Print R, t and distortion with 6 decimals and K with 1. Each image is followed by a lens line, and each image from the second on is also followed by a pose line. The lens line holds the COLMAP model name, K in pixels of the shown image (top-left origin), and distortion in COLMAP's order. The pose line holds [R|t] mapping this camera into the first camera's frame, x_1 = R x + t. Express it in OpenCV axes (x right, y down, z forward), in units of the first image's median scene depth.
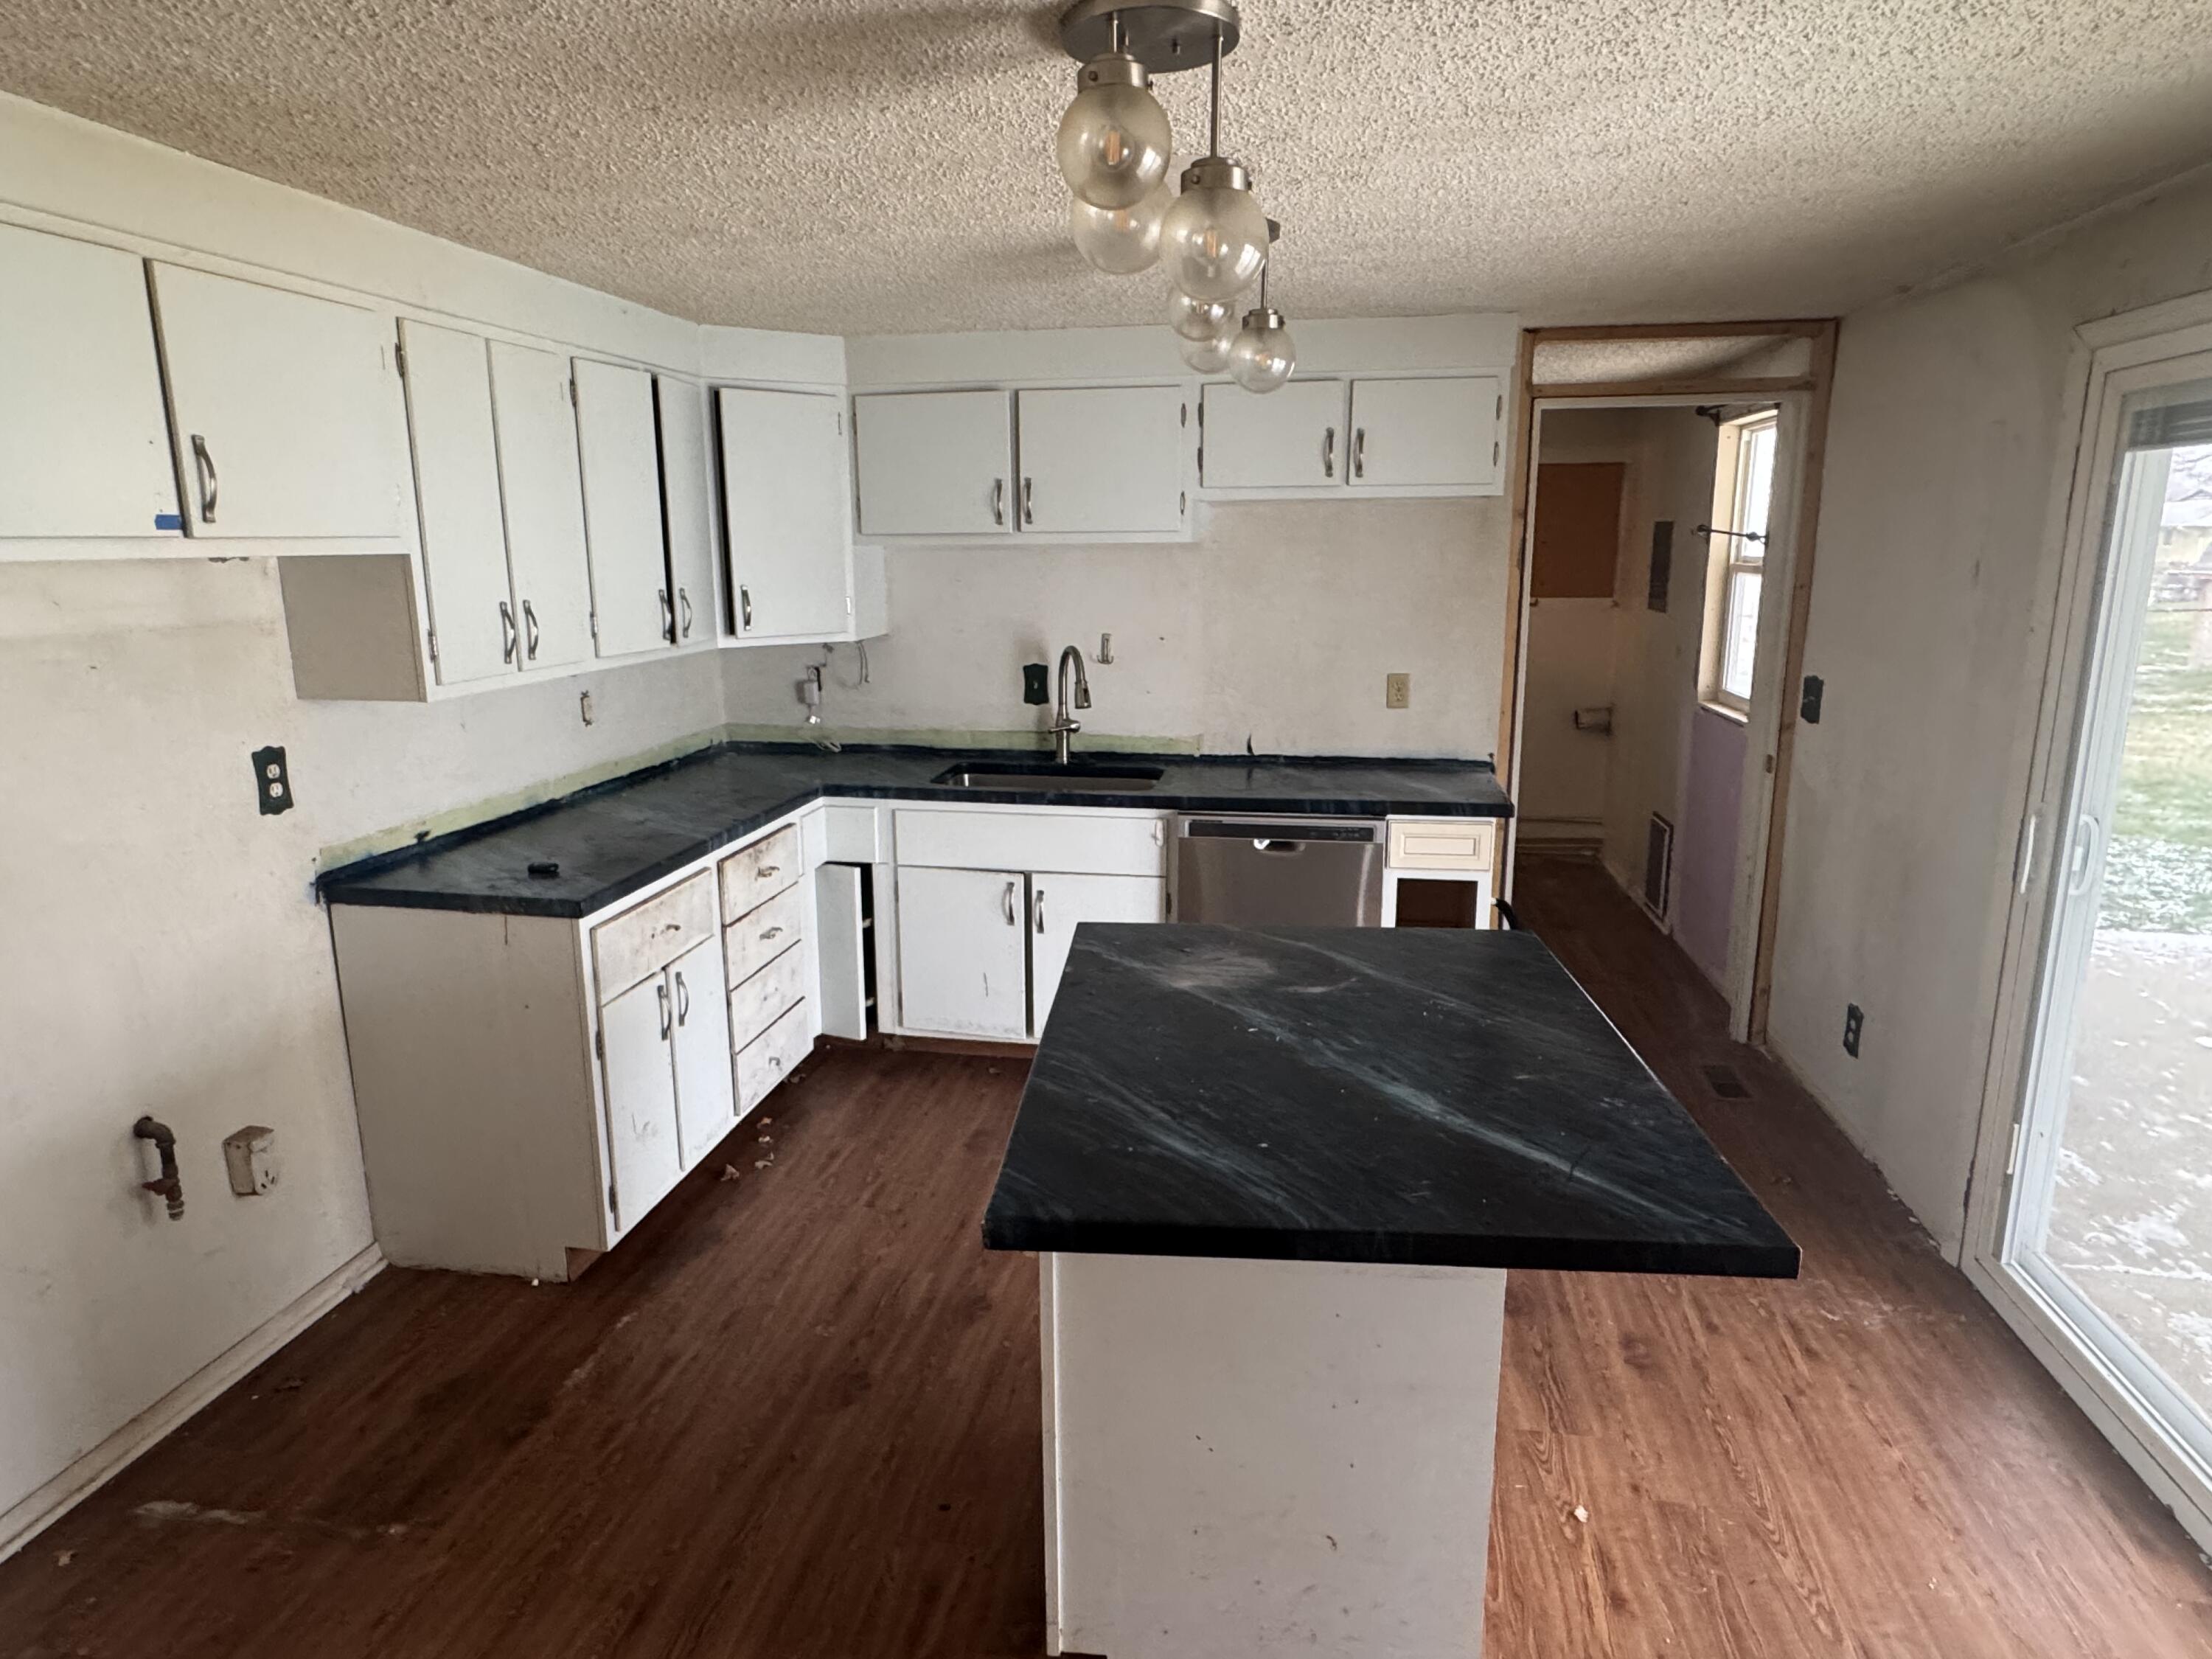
lens RADIAL K [[1278.2, 0, 1098.7], [0, 1278.2, 815.2], [0, 0, 1]] dist [-0.003164, 0.001774]
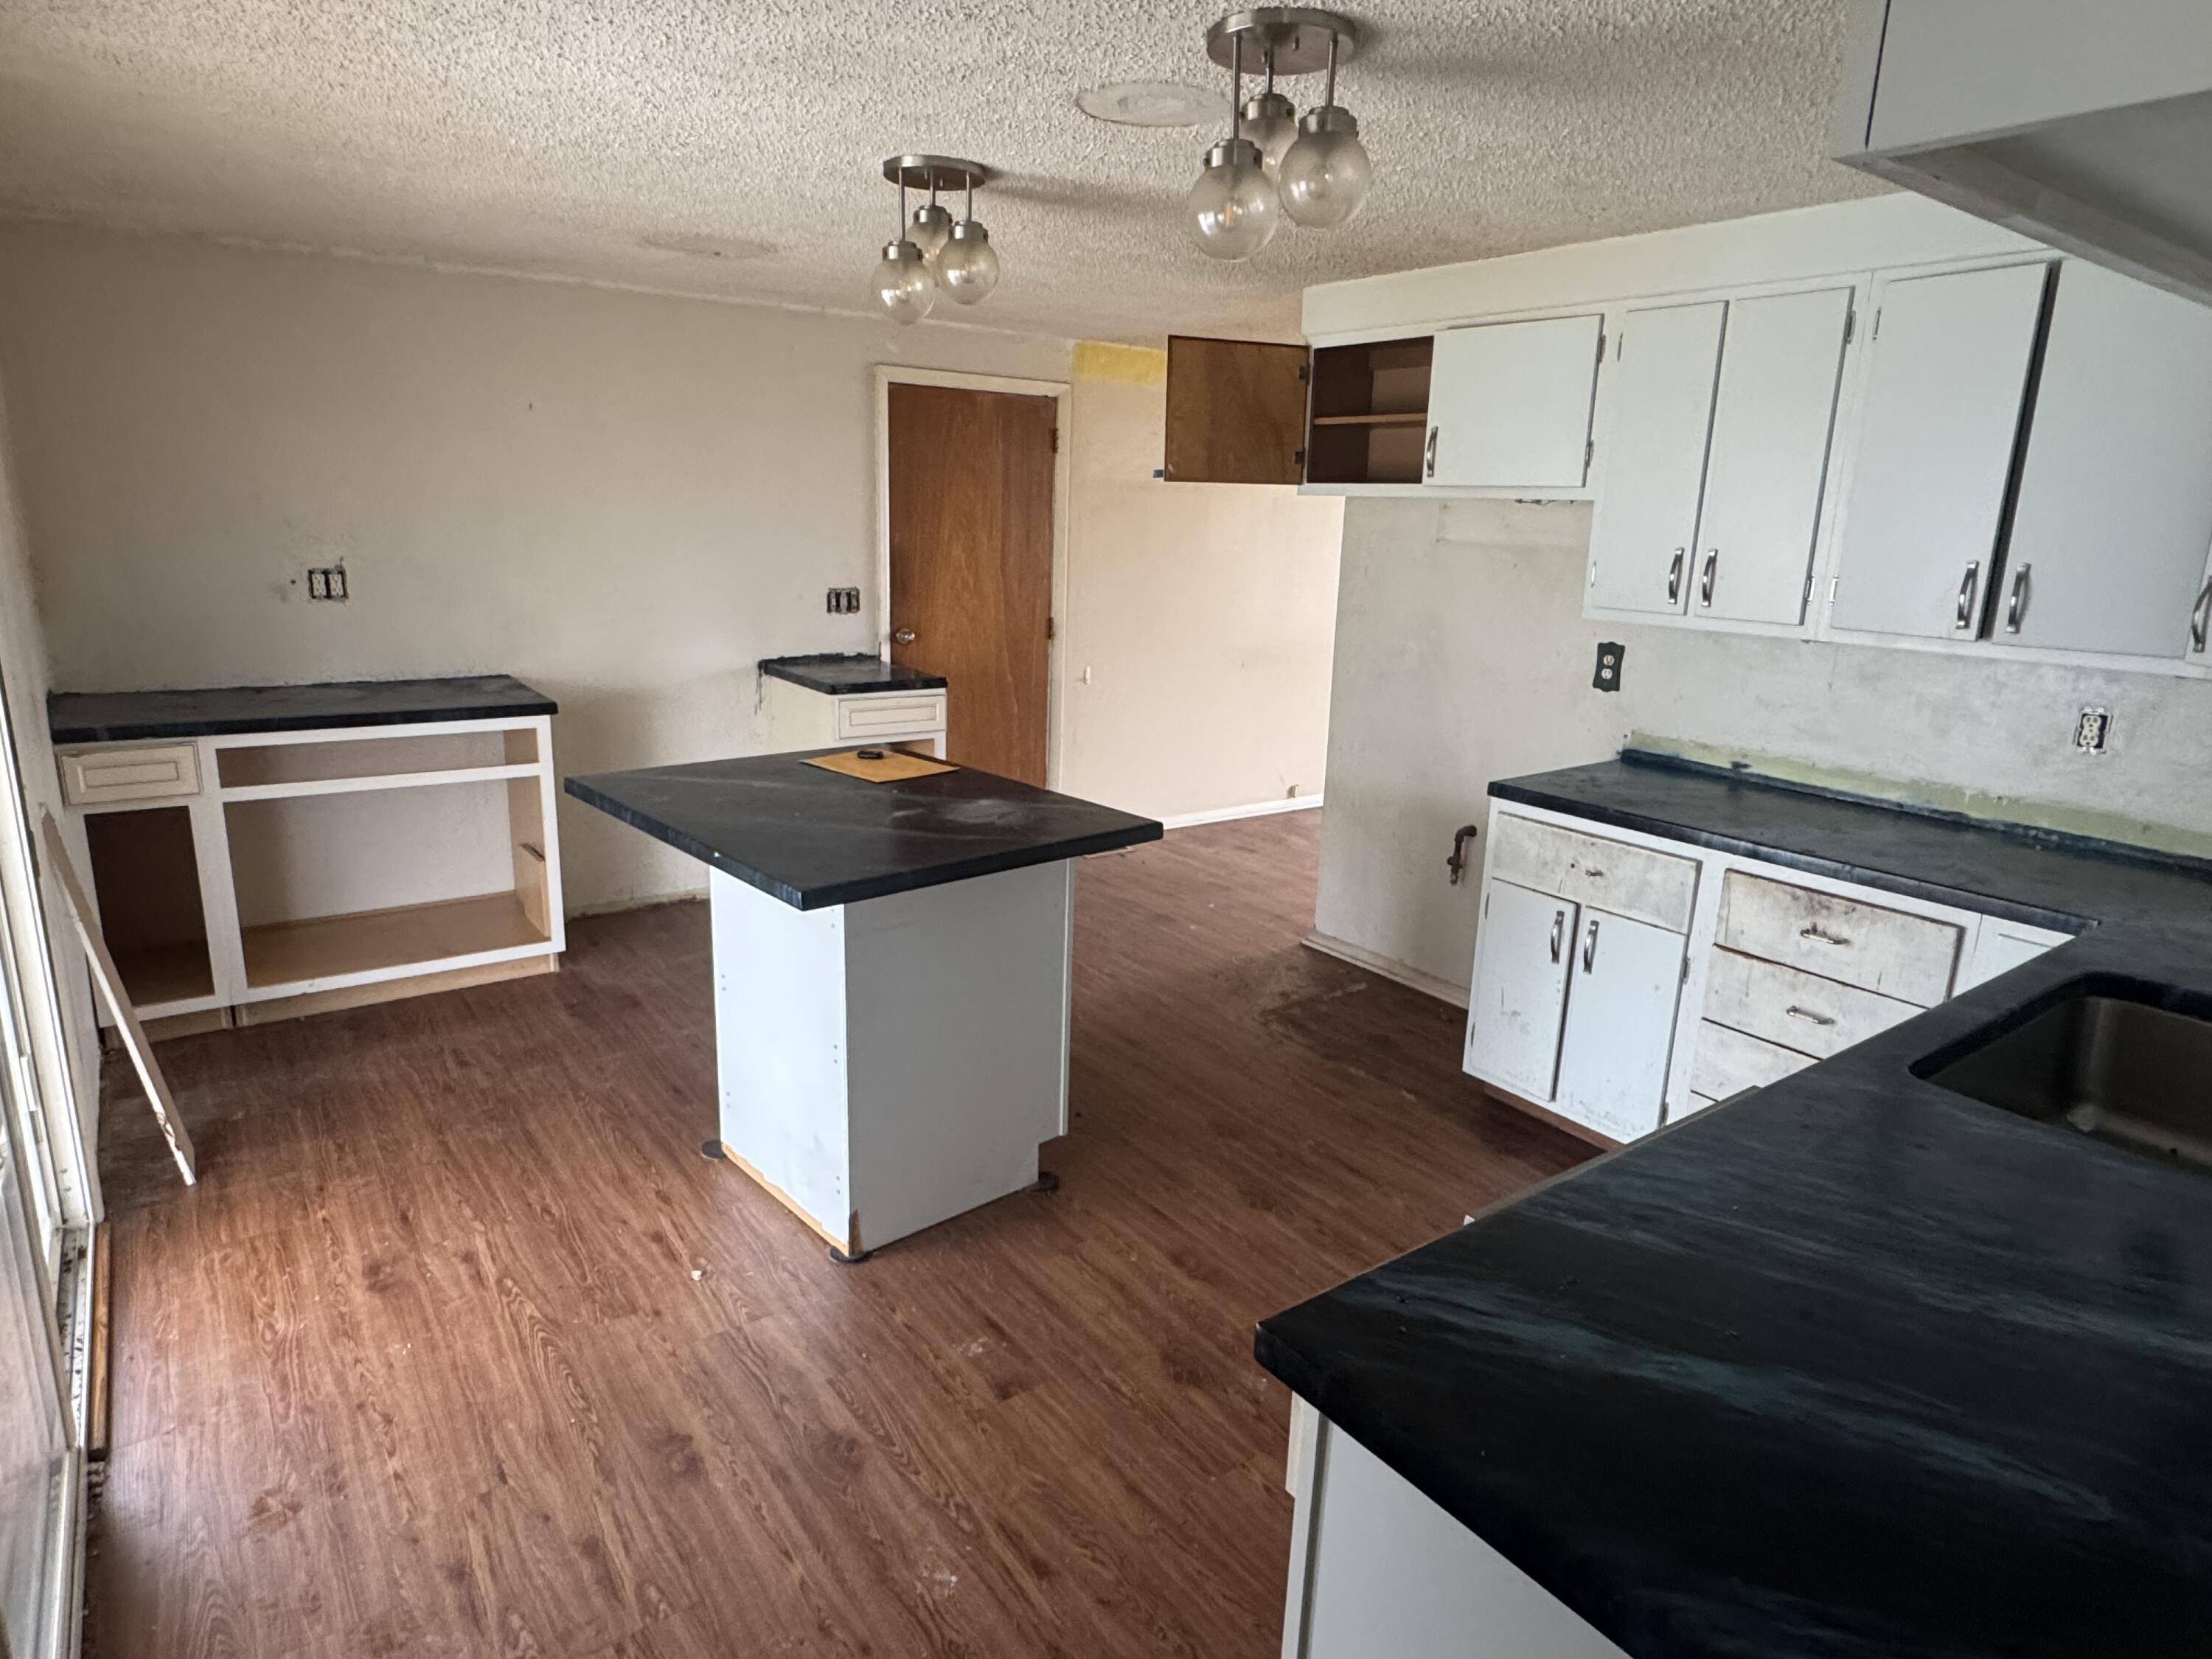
lens RADIAL K [[1278.2, 0, 1100.5], [0, 1278.2, 829.1], [0, 0, 1]] dist [-0.003164, 0.001774]
pose [[-0.692184, 0.162841, -0.703110, 0.745817], [-0.178554, 0.905290, 0.385446, -0.306101], [0.699285, 0.392342, -0.597552, 1.521567]]
